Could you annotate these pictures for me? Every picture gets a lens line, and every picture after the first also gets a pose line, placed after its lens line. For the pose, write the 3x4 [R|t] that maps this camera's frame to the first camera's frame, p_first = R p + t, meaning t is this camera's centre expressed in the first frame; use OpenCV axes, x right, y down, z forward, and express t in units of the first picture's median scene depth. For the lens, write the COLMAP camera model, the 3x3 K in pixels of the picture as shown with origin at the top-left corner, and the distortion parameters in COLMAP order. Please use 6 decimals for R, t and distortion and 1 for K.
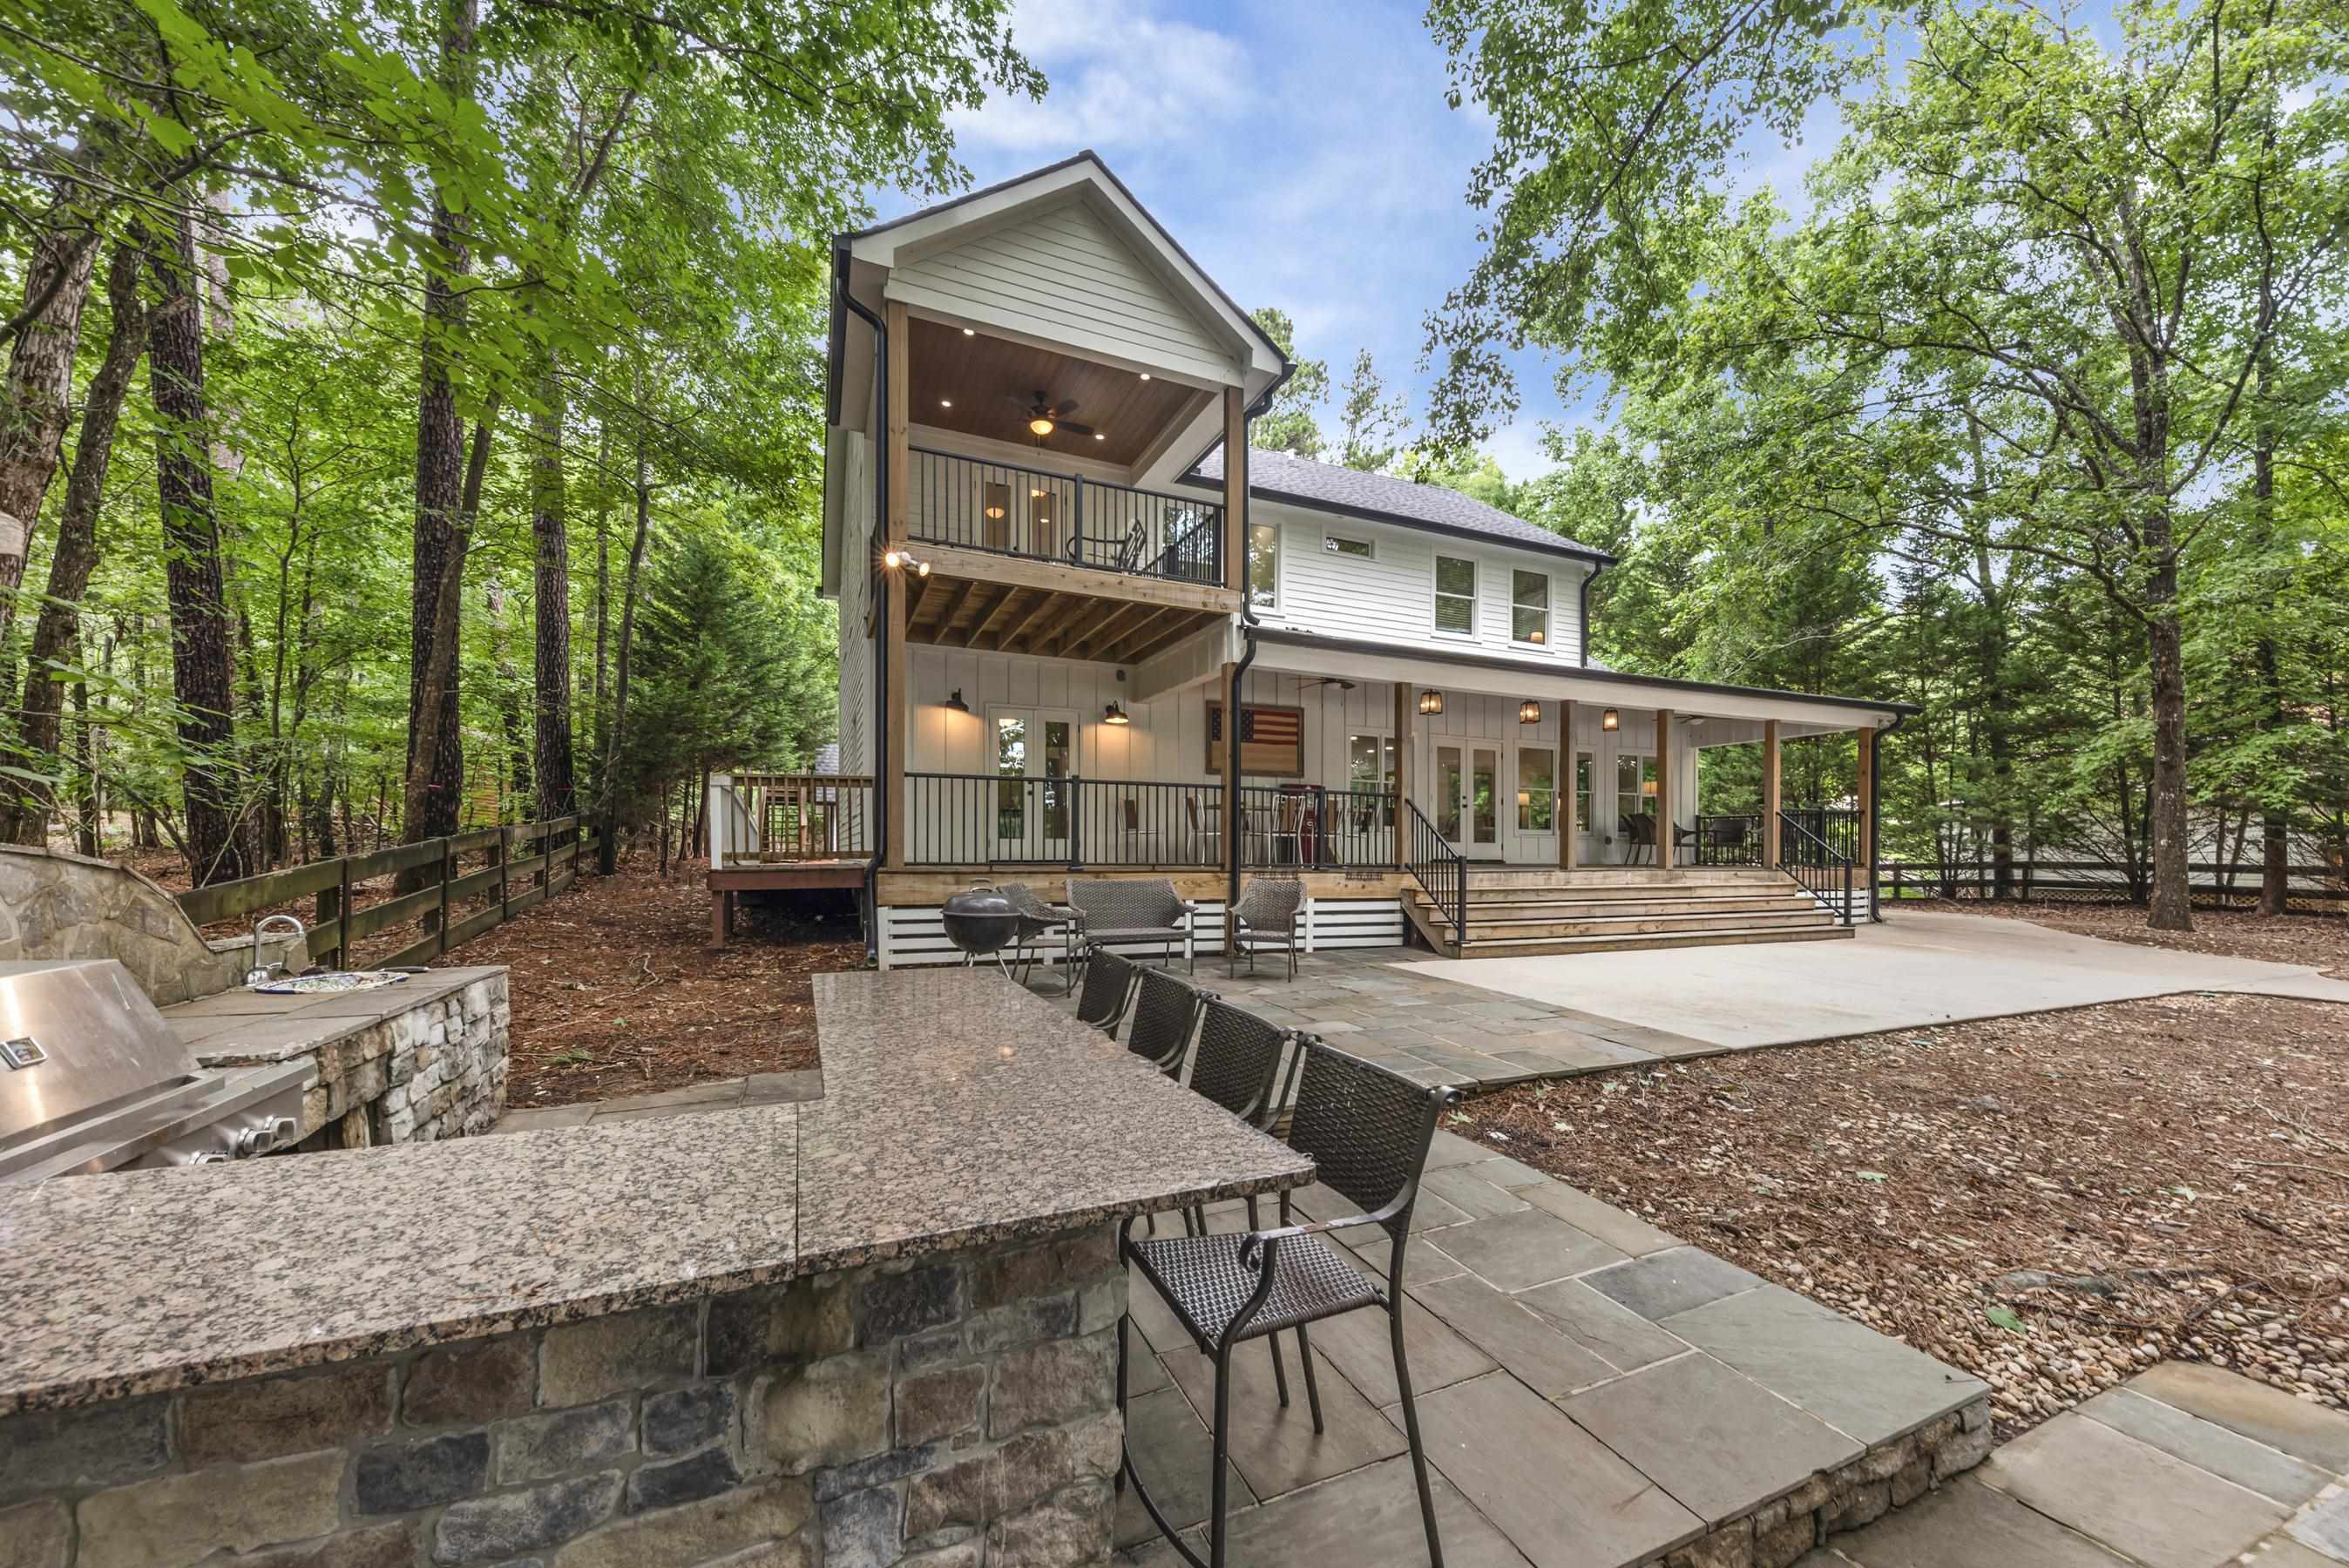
lens RADIAL K [[810.2, 0, 1151.2], [0, 810.2, 828.6], [0, 0, 1]] dist [0.004946, -0.000985]
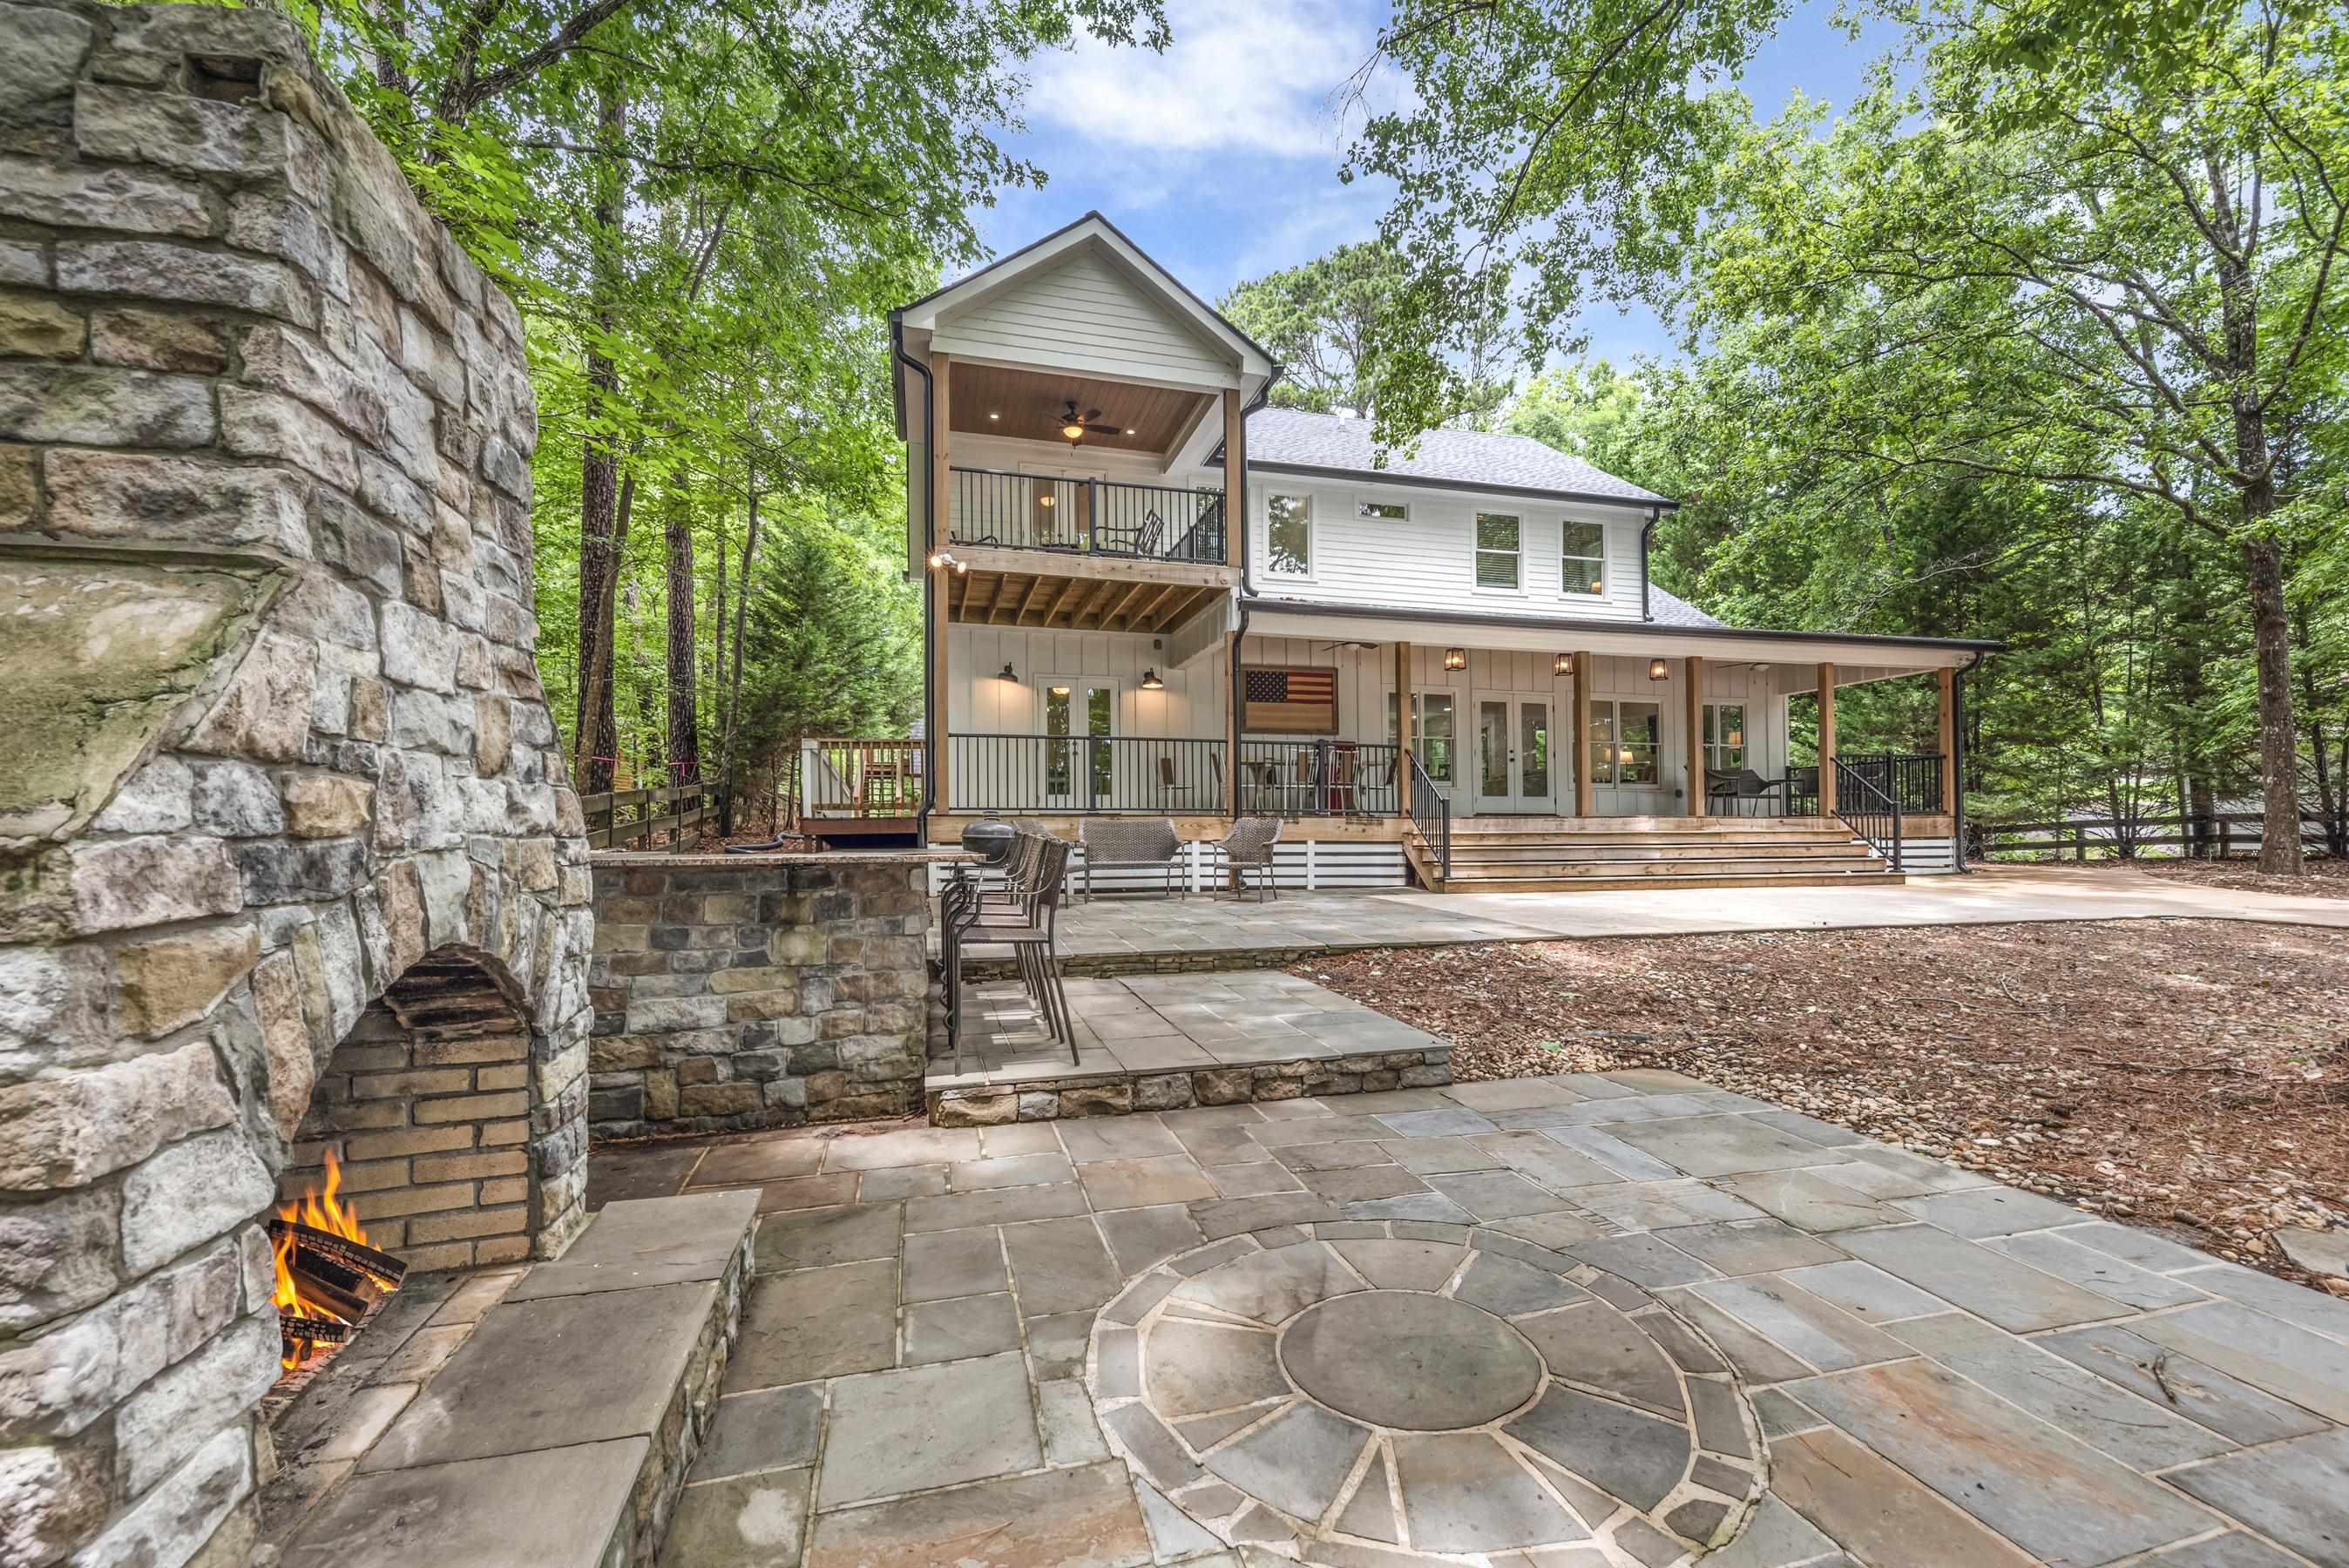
lens RADIAL K [[978.9, 0, 1190.3], [0, 978.9, 802.2], [0, 0, 1]] dist [0.002463, -0.001375]
pose [[0.989044, -0.015143, -0.146844, 0.208888], [0.012617, 0.999756, -0.018117, 0.050703], [0.147082, 0.016066, 0.988994, -0.312093]]
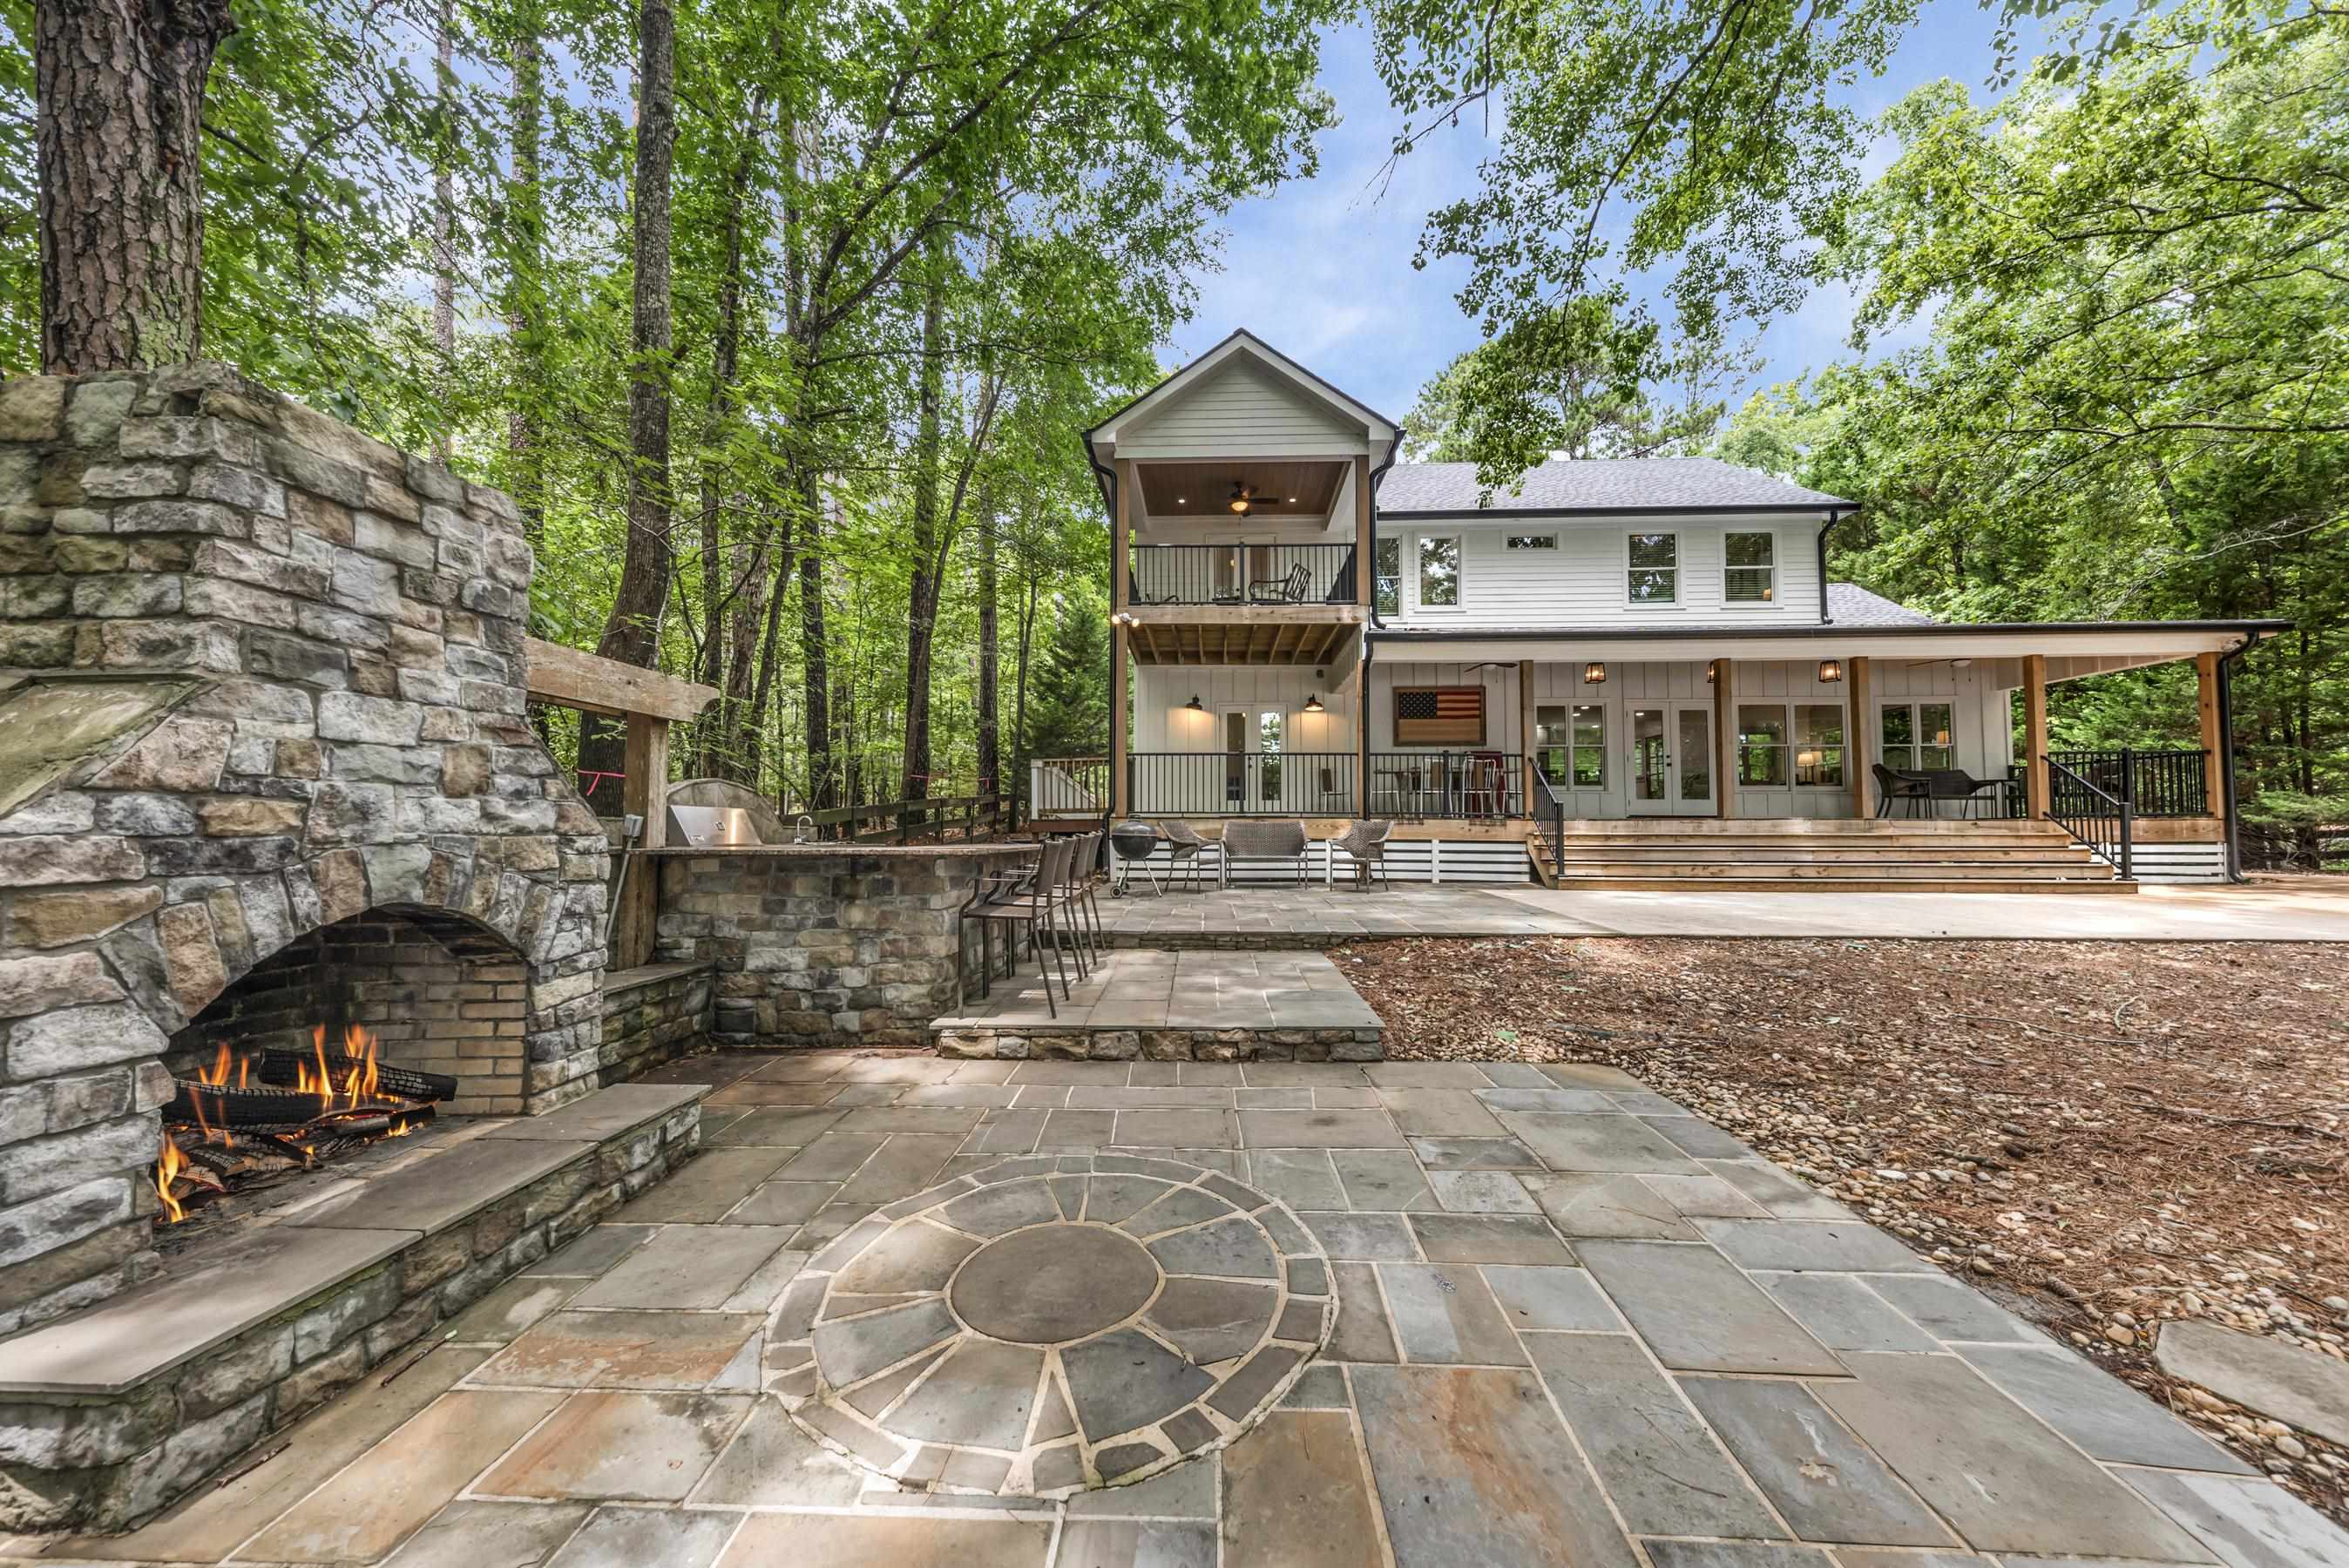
lens RADIAL K [[810.2, 0, 1195.8], [0, 810.2, 783.4], [0, 0, 1]] dist [0.004946, -0.000985]
pose [[0.898211, -0.031455, -0.438438, 0.374103], [0.010973, 0.998730, -0.049173, 0.051210], [0.439427, 0.039356, 0.897416, -0.262262]]
